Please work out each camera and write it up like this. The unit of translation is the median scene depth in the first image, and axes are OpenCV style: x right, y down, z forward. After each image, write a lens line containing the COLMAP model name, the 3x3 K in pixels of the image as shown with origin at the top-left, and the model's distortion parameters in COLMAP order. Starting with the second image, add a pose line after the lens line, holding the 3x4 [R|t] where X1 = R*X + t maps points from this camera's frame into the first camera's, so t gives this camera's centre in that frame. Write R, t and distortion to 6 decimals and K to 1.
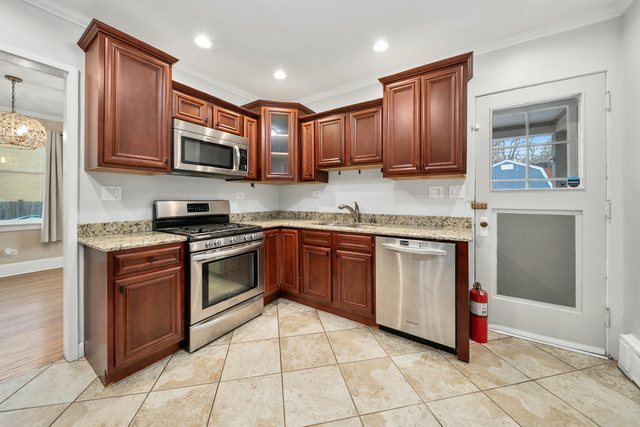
lens RADIAL K [[227.5, 0, 316.0], [0, 227.5, 199.8], [0, 0, 1]] dist [0.000200, -0.000006]
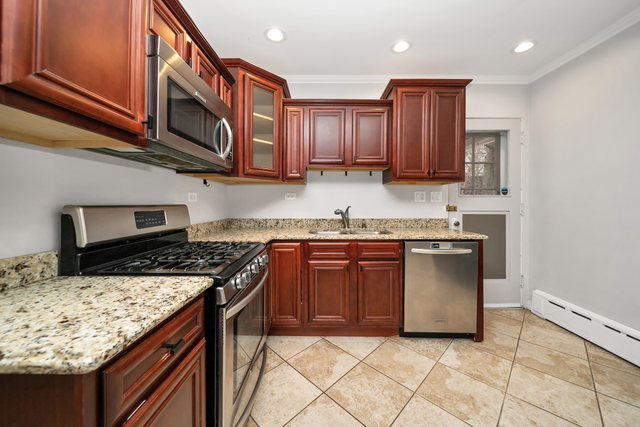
lens RADIAL K [[229.3, 0, 318.7], [0, 229.3, 204.0], [0, 0, 1]] dist [-0.000536, -0.000119]
pose [[0.838070, -0.001302, 0.545561, -0.543746], [0.000769, 0.999999, 0.001206, -0.000521], [-0.545562, -0.000591, 0.838070, 0.368186]]
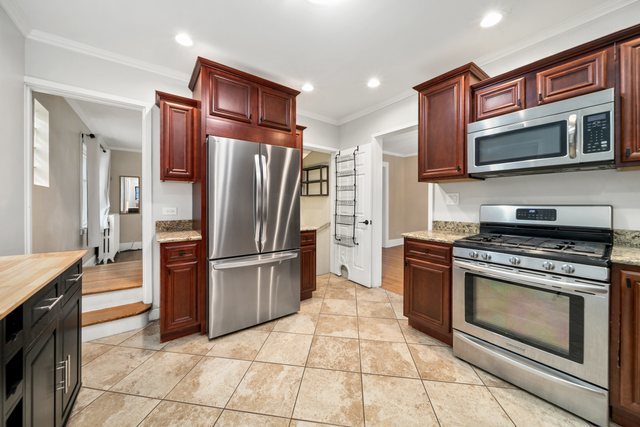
lens RADIAL K [[229.3, 0, 318.7], [0, 229.3, 204.0], [0, 0, 1]] dist [-0.000536, -0.000119]
pose [[-0.336222, -0.000545, -0.941783, 0.513234], [-0.002180, 0.999998, 0.000199, 0.001063], [0.941780, 0.002120, -0.336222, 0.651433]]
